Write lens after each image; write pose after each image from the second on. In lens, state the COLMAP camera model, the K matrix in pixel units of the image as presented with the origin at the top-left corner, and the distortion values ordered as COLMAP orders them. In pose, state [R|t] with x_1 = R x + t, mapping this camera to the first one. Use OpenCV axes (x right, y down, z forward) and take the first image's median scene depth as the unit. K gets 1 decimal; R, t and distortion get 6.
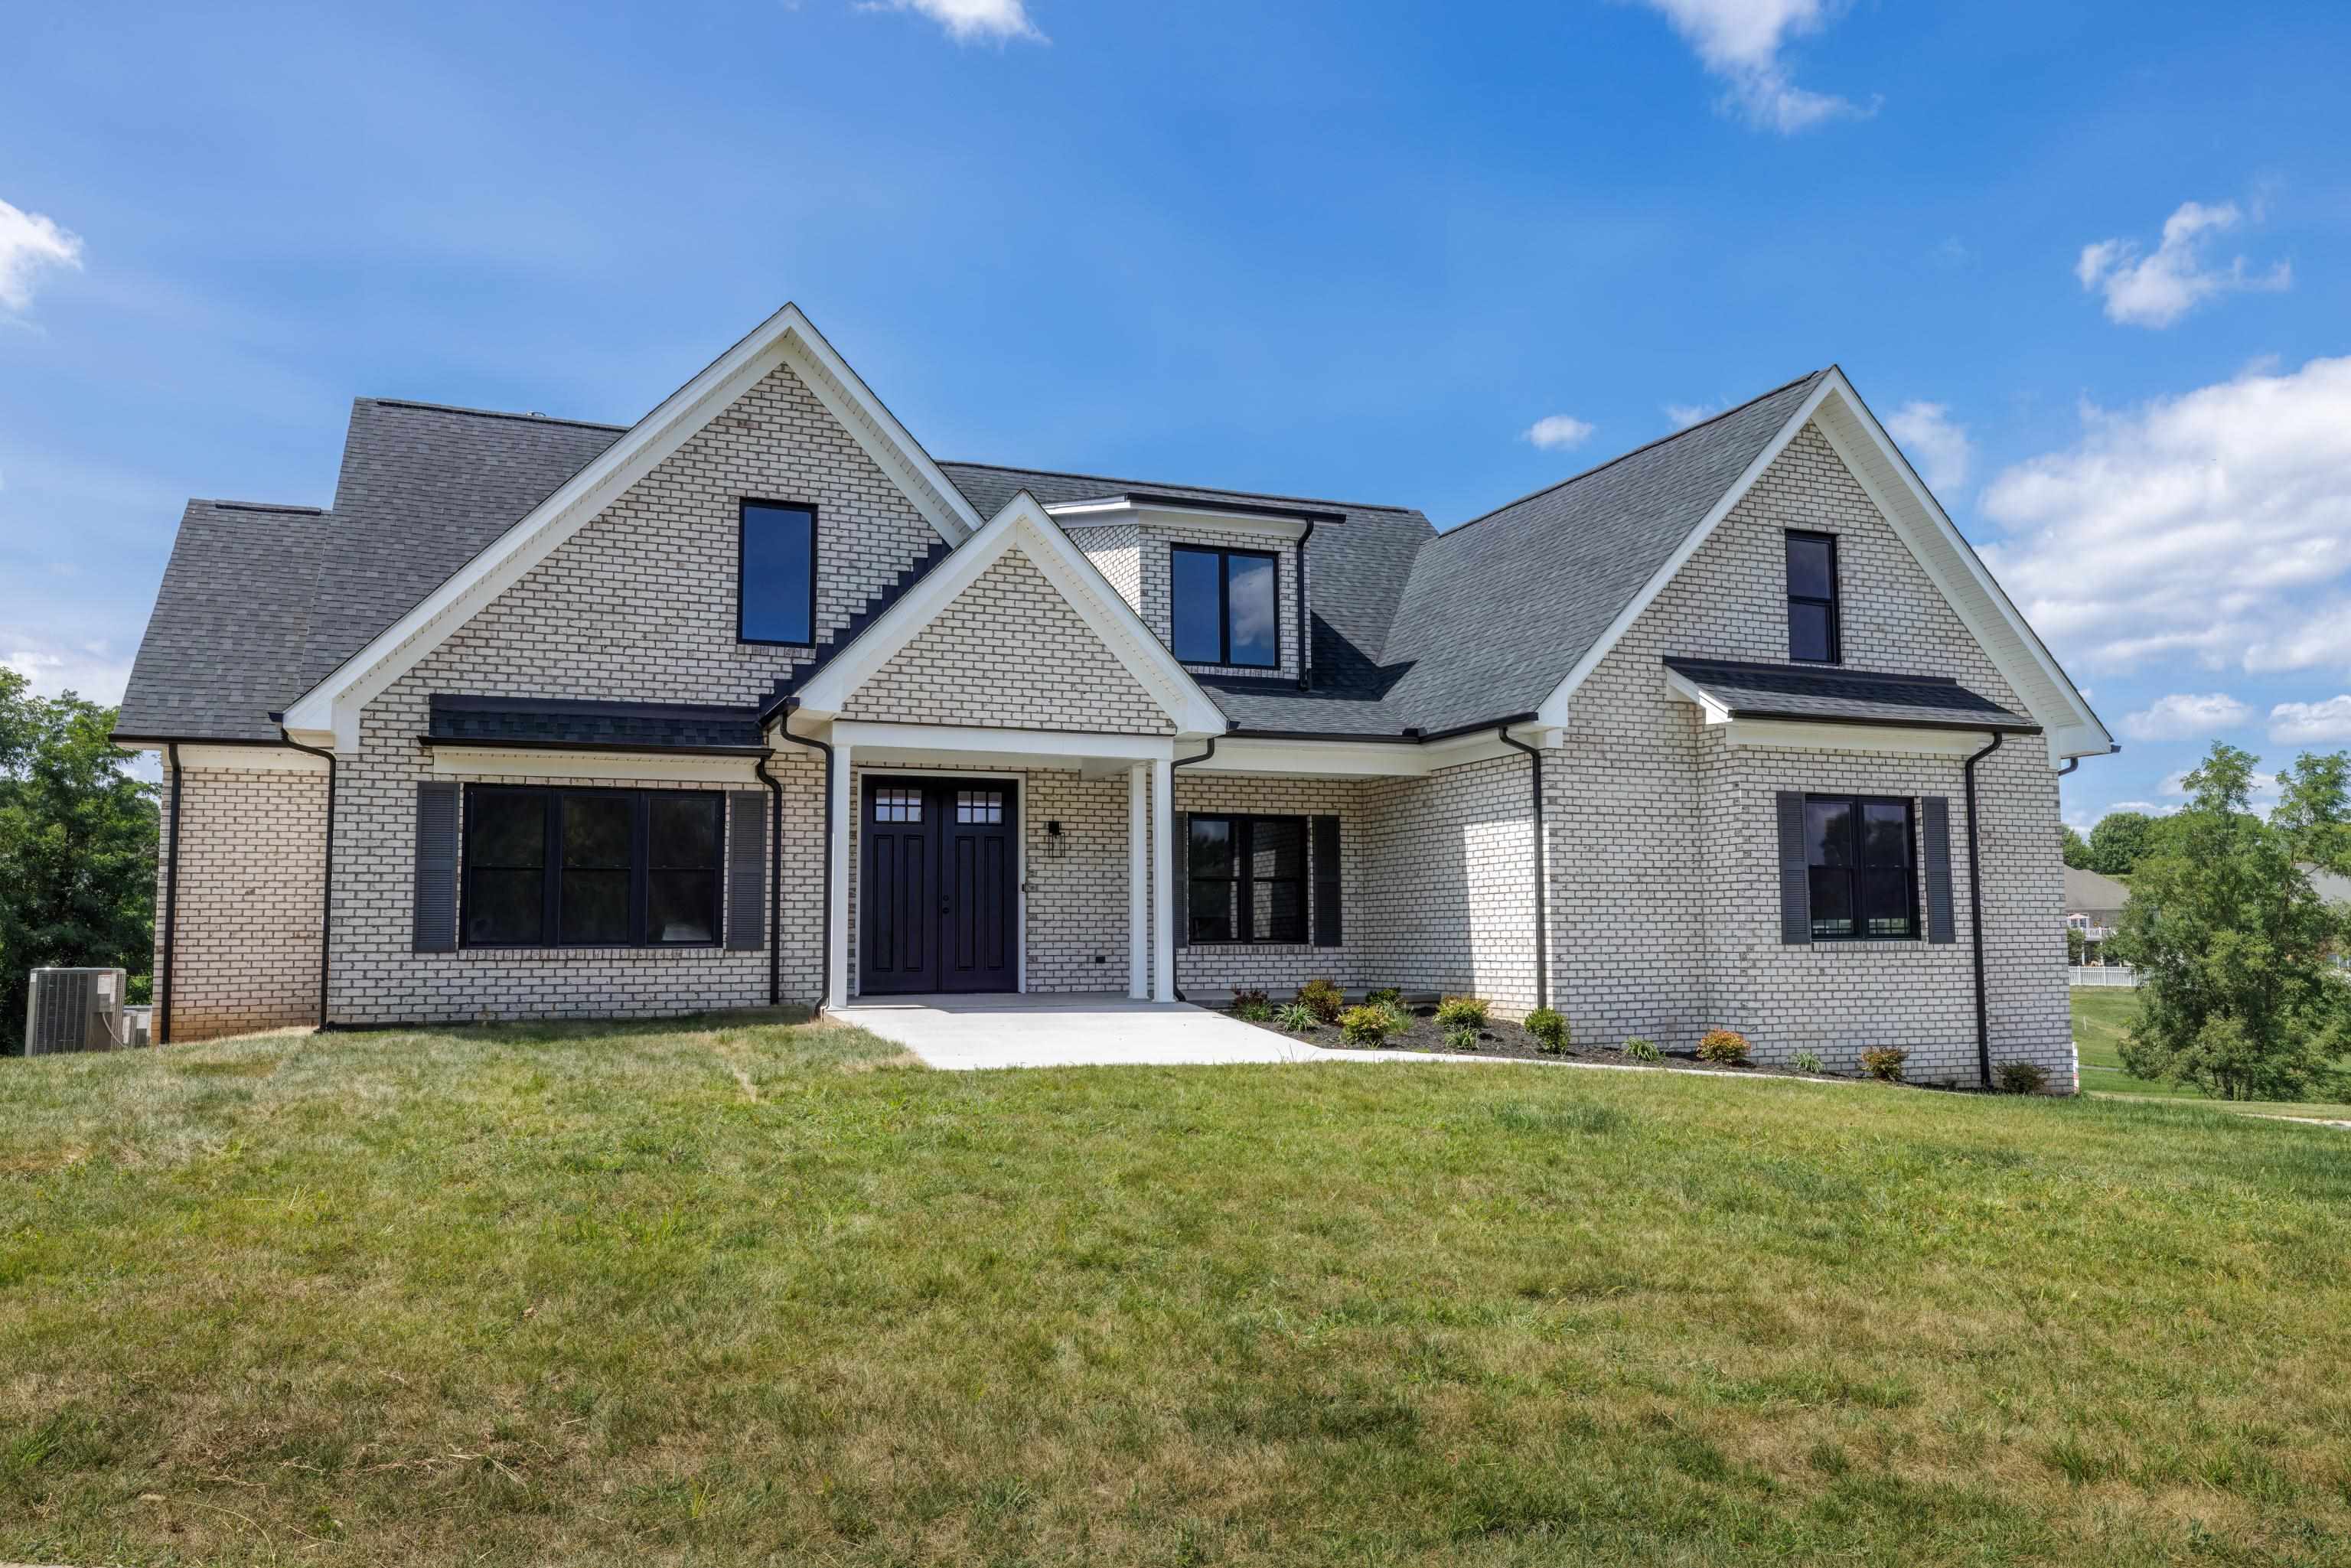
lens RADIAL K [[1728.9, 0, 1175.1], [0, 1728.9, 782.5], [0, 0, 1]] dist [0.009455, 0.004058]
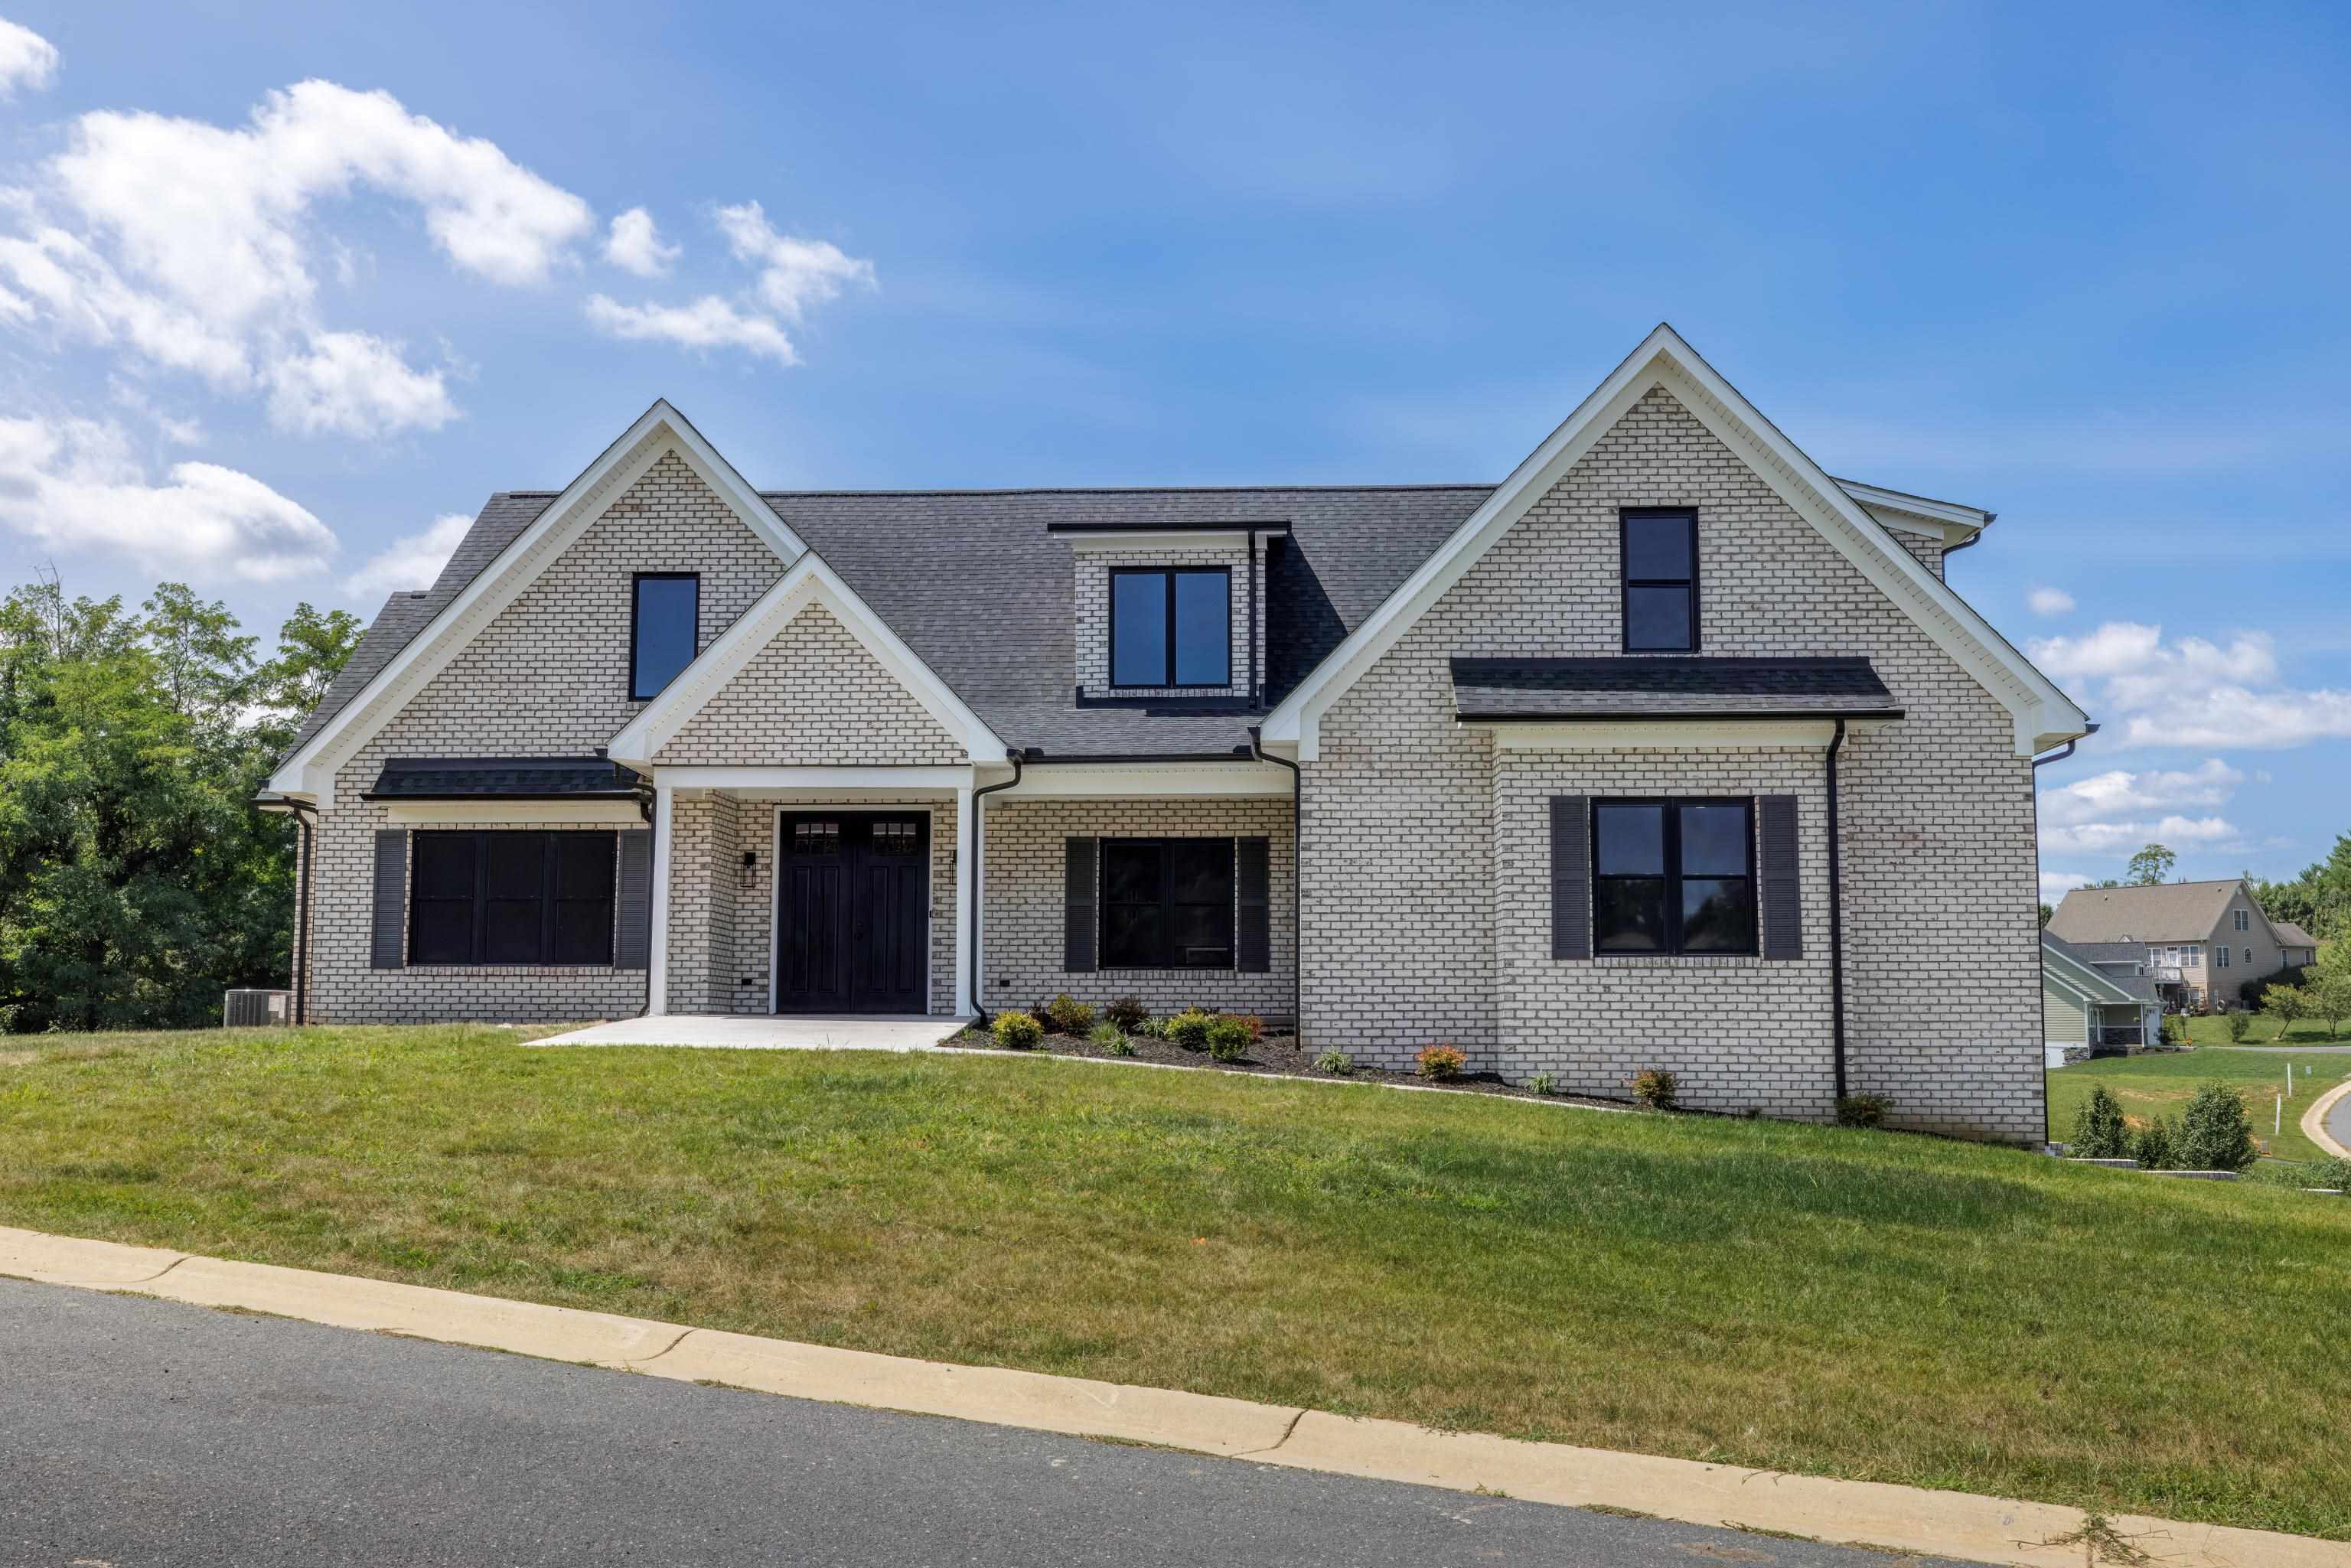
lens RADIAL K [[2351.8, 0, 1175.6], [0, 2351.8, 785.1], [0, 0, 1]] dist [0.011832, 0.000000]
pose [[0.898510, -0.039043, -0.437213, 0.730505], [0.032573, 0.999221, -0.022290, 0.021102], [0.437742, 0.005786, 0.899082, -0.234429]]
